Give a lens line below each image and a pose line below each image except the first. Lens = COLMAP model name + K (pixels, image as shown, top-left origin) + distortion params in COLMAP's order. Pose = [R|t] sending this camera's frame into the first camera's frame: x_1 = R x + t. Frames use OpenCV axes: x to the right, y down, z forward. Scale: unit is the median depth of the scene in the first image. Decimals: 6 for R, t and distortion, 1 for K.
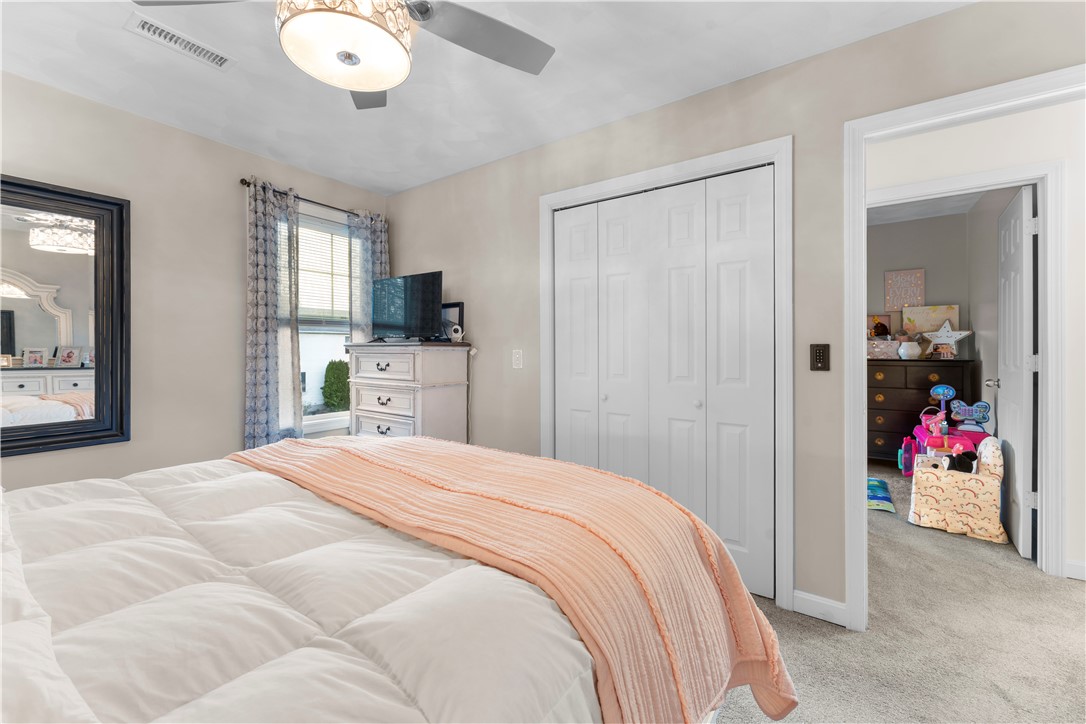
lens RADIAL K [[444.0, 0, 543.4], [0, 444.0, 351.1], [0, 0, 1]] dist [0.000099, -0.000105]
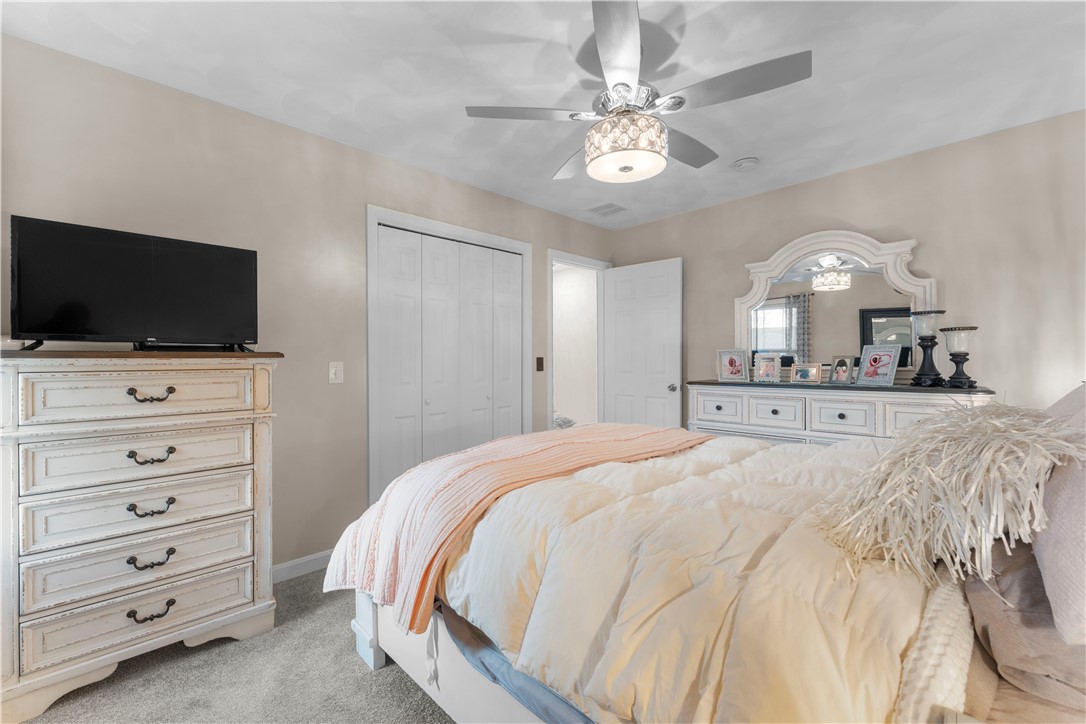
lens RADIAL K [[444.0, 0, 543.4], [0, 444.0, 351.1], [0, 0, 1]] dist [0.000099, -0.000105]
pose [[0.183427, 0.016044, 0.982902, -1.025016], [0.009487, 0.999791, -0.018091, -0.005569], [-0.982988, 0.012644, 0.183237, 0.514467]]
